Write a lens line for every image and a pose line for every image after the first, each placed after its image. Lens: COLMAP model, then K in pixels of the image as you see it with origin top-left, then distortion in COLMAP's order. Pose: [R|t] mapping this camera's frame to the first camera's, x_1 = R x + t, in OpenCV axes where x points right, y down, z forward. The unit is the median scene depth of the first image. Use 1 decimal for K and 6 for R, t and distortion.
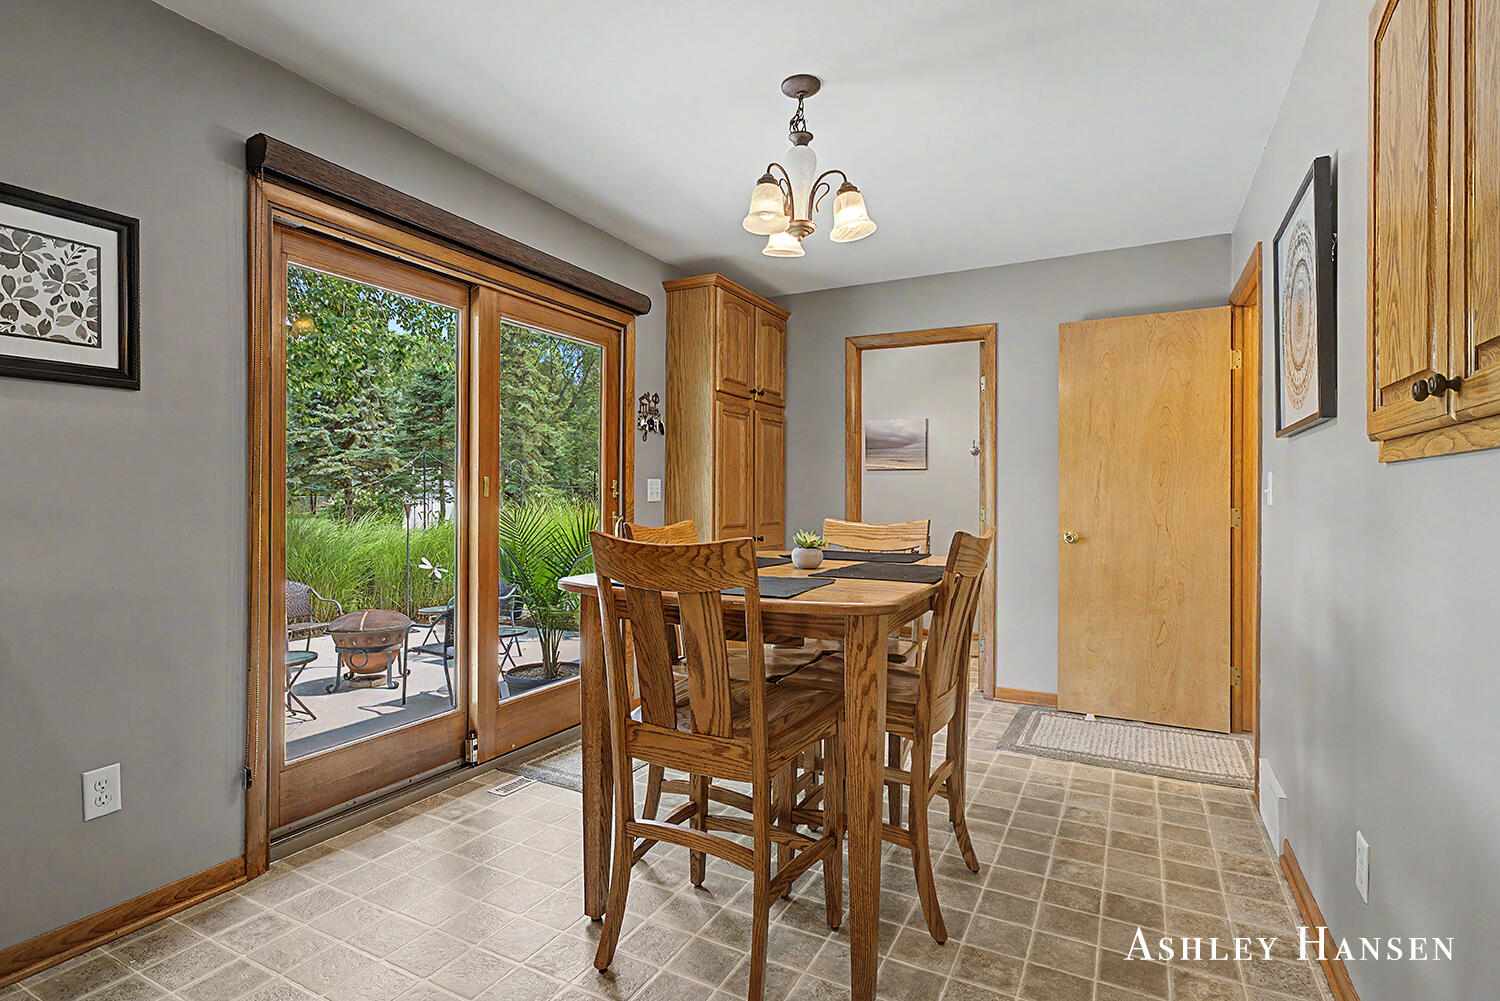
lens RADIAL K [[738.3, 0, 762.8], [0, 738.3, 494.8], [0, 0, 1]] dist [-0.006184, 0.003398]
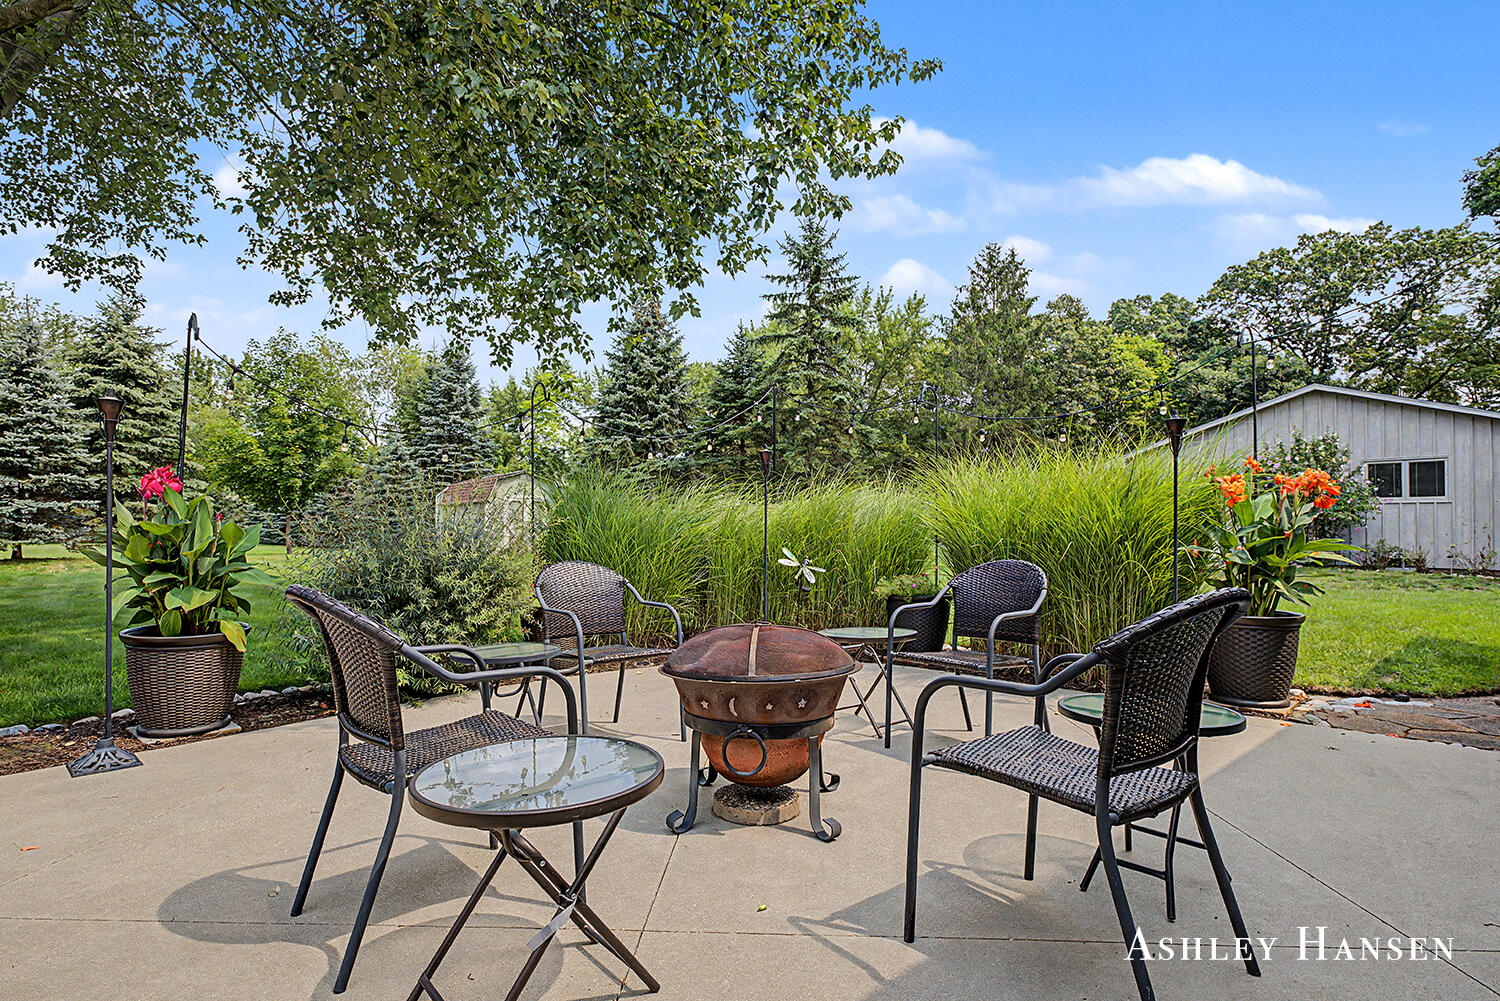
lens RADIAL K [[738.3, 0, 743.3], [0, 738.3, 519.0], [0, 0, 1]] dist [-0.006184, 0.003398]
pose [[0.931203, -0.006210, -0.364448, -0.169310], [-0.001261, 0.999794, -0.020259, 0.045956], [0.364499, 0.019325, 0.931003, 0.266812]]
